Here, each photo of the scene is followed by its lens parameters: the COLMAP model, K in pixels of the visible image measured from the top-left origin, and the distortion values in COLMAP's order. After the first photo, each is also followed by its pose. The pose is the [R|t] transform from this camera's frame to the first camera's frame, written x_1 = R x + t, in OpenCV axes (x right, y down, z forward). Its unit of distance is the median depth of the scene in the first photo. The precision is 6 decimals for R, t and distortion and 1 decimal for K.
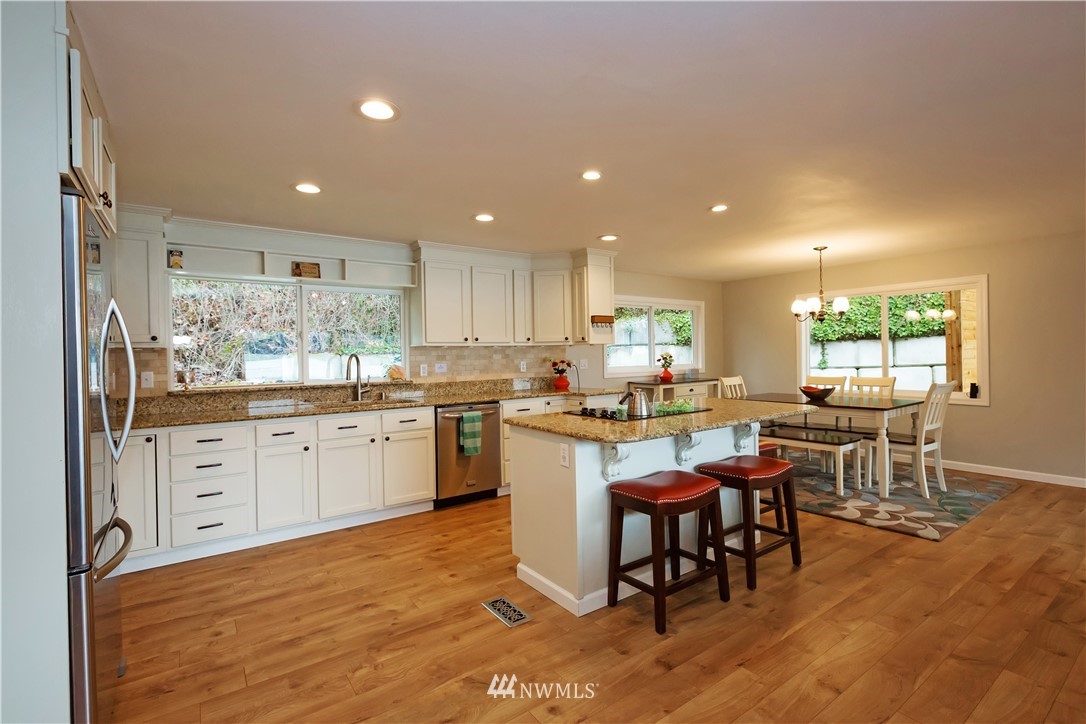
lens RADIAL K [[491.2, 0, 543.2], [0, 491.2, 358.0], [0, 0, 1]] dist [-0.000411, -0.000019]
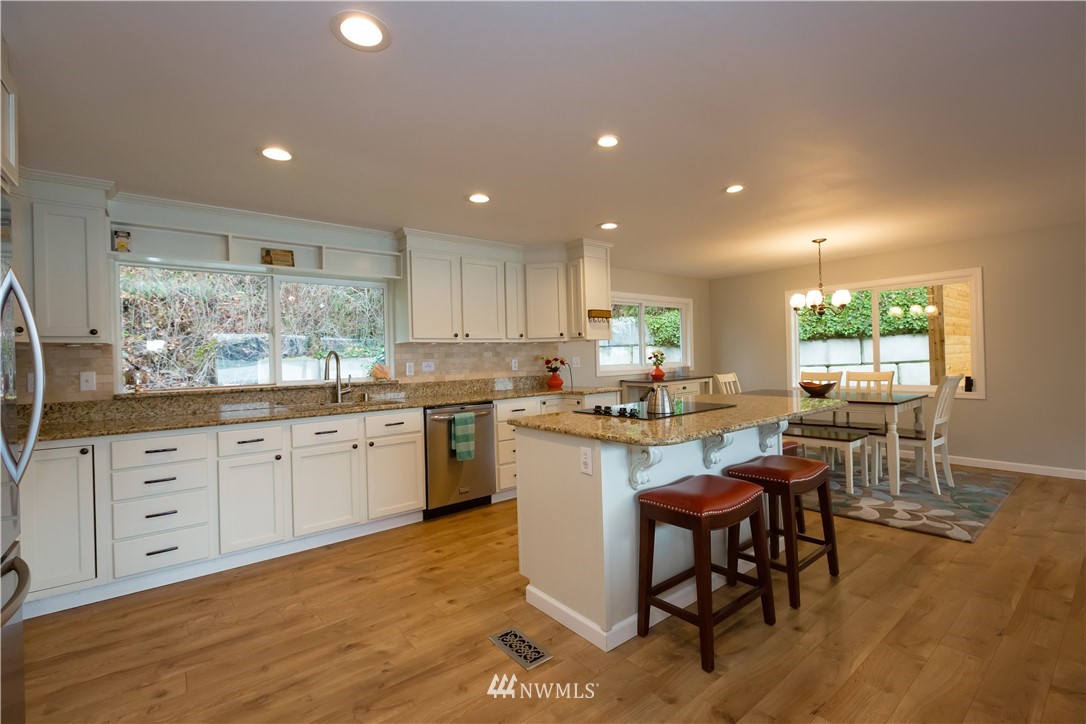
lens RADIAL K [[471.3, 0, 543.6], [0, 471.3, 358.0], [0, 0, 1]] dist [-0.001059, -0.000082]
pose [[0.998525, -0.009391, 0.053467, -0.044741], [0.009796, 0.999925, -0.007312, 0.015121], [-0.053395, 0.007825, 0.998543, 0.114034]]
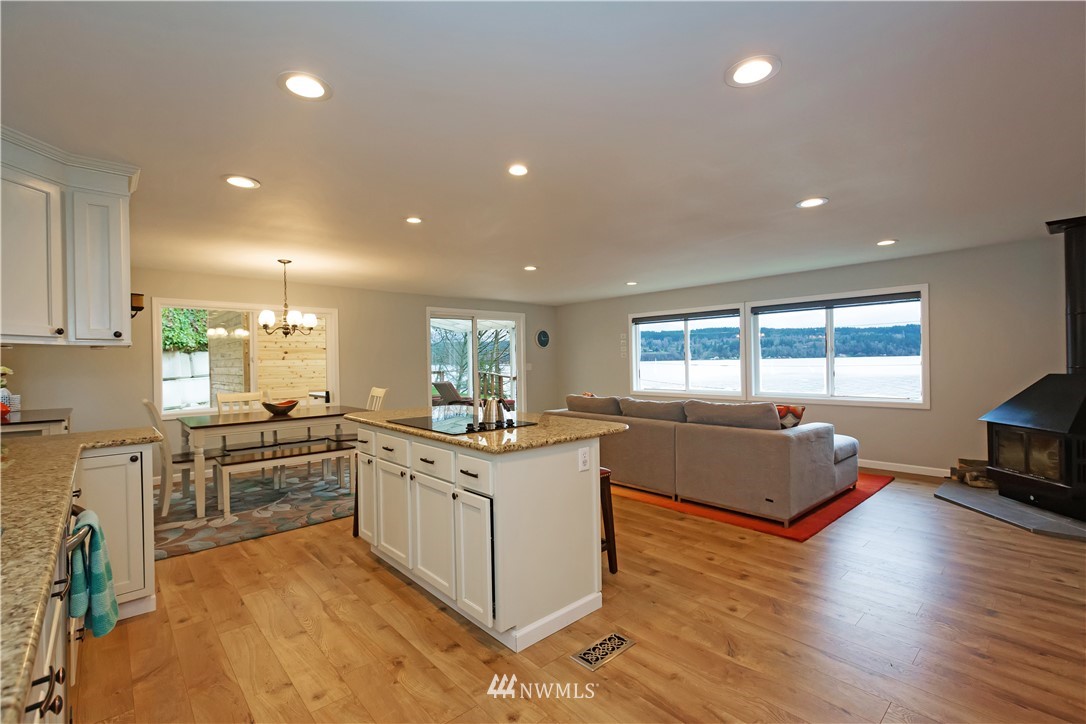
lens RADIAL K [[484.8, 0, 543.0], [0, 484.8, 362.0], [0, 0, 1]] dist [-0.000149, -0.000109]
pose [[-0.117101, 0.018015, 0.992957, -0.570168], [0.022781, 0.999621, -0.015450, 0.008828], [-0.992859, 0.020811, -0.117467, 0.737274]]
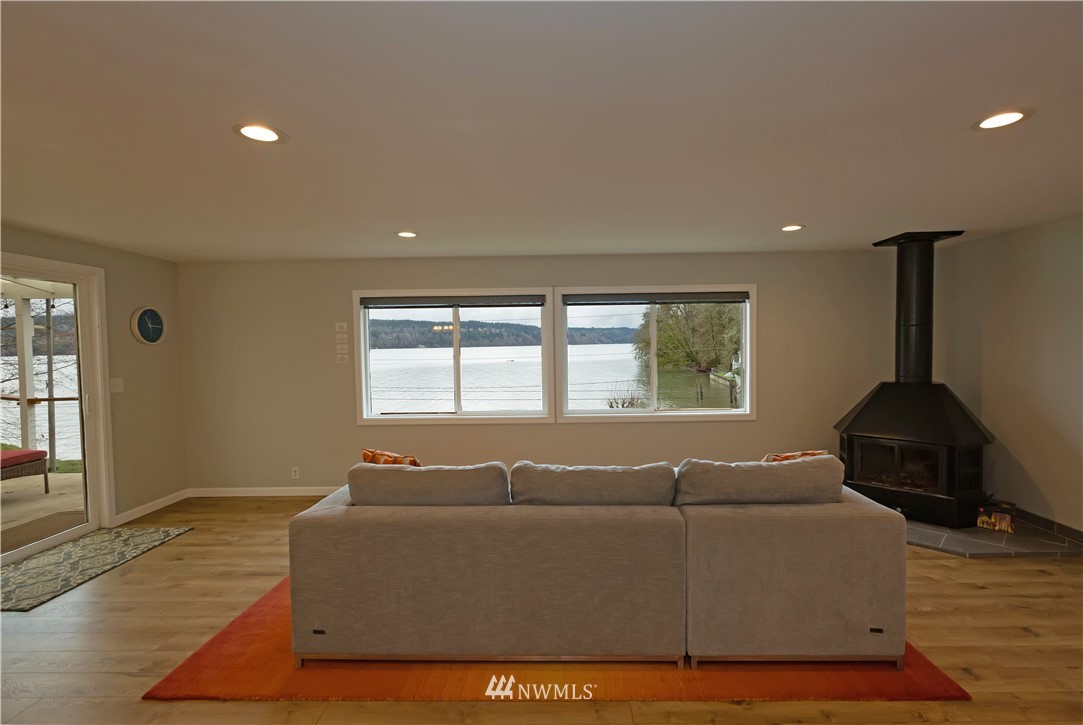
lens RADIAL K [[501.2, 0, 557.6], [0, 501.2, 364.6], [0, 0, 1]] dist [-0.000620, -0.000006]
pose [[-0.809185, 0.006287, 0.587520, 0.233589], [0.031170, 0.998994, 0.032240, -0.052304], [-0.586726, 0.044401, -0.808567, 0.844180]]
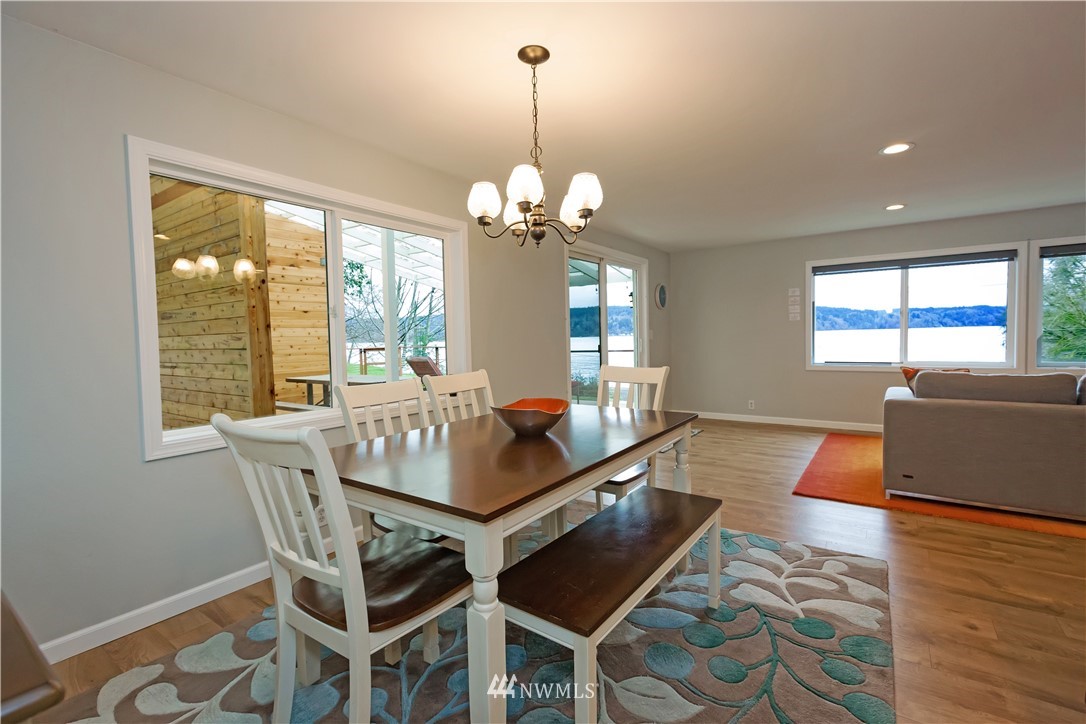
lens RADIAL K [[491.2, 0, 543.2], [0, 491.2, 358.0], [0, 0, 1]] dist [-0.000411, -0.000019]
pose [[-0.342118, -0.015341, 0.939532, 0.220821], [0.031987, 0.999097, 0.027962, 0.014273], [-0.939112, 0.039619, -0.341319, 1.394298]]
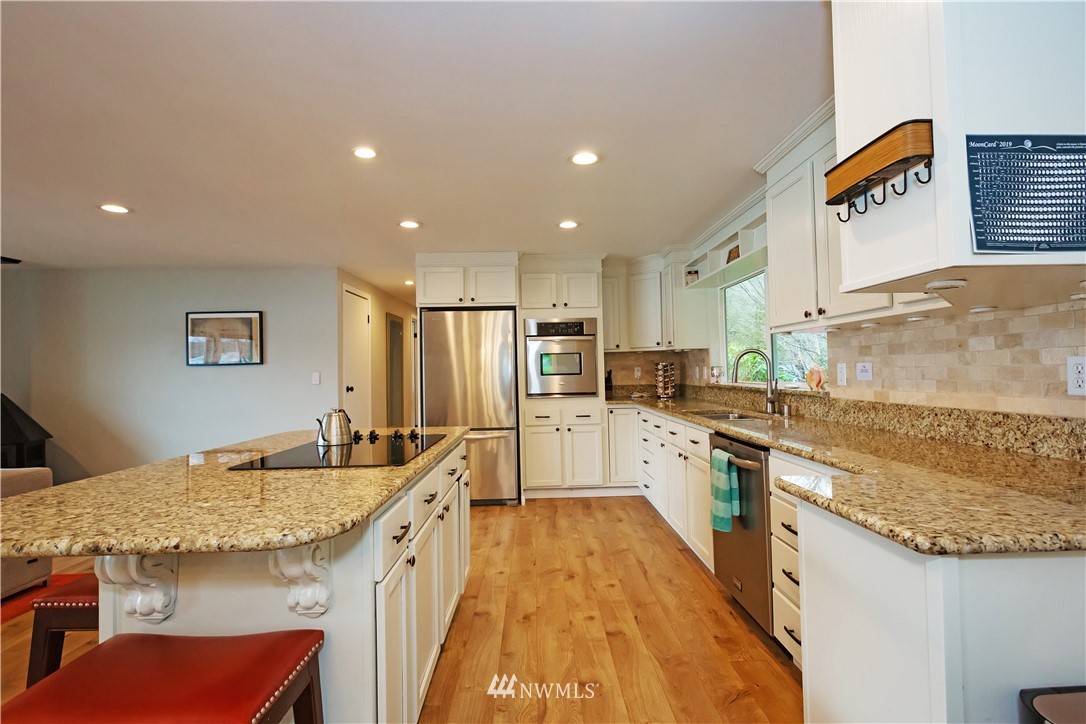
lens RADIAL K [[510.0, 0, 549.4], [0, 510.0, 359.2], [0, 0, 1]] dist [-0.002307, -0.000411]
pose [[-0.552231, 0.011472, -0.833612, 0.462568], [0.025769, 0.999662, -0.003314, 0.002220], [0.833293, -0.023311, -0.552340, 1.211047]]
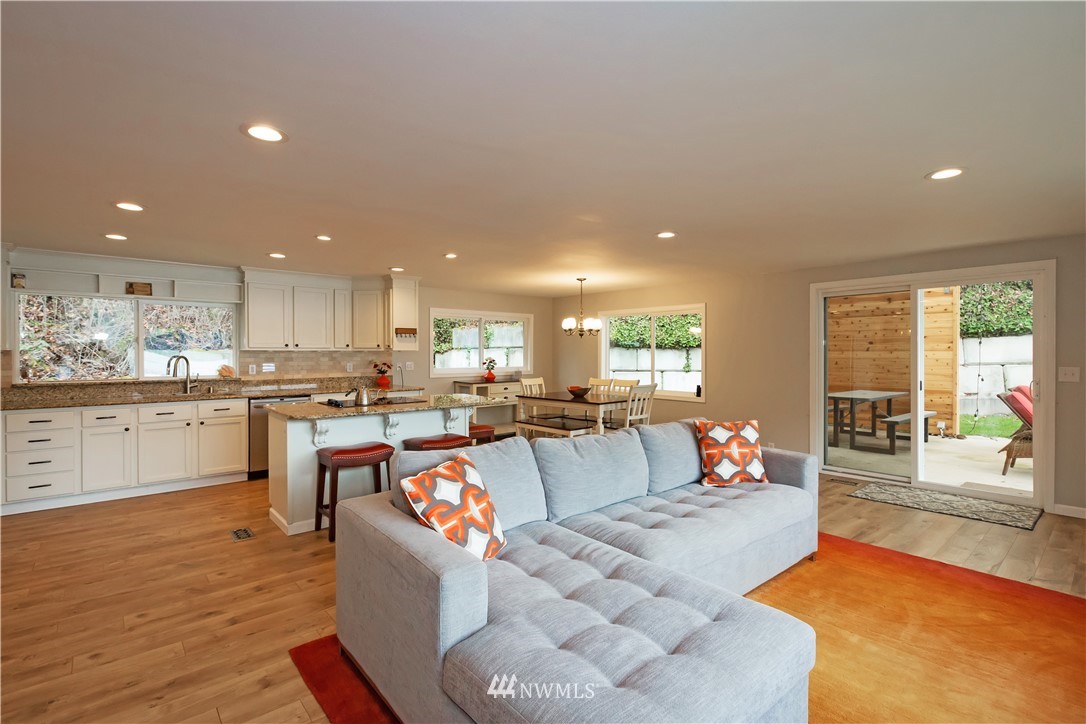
lens RADIAL K [[497.8, 0, 538.9], [0, 497.8, 358.1], [0, 0, 1]] dist [0.001228, -0.000259]
pose [[0.995576, 0.016630, 0.092472, 0.412092], [-0.016934, 0.999853, 0.002511, -0.022283], [-0.092416, -0.004066, 0.995712, -0.356101]]
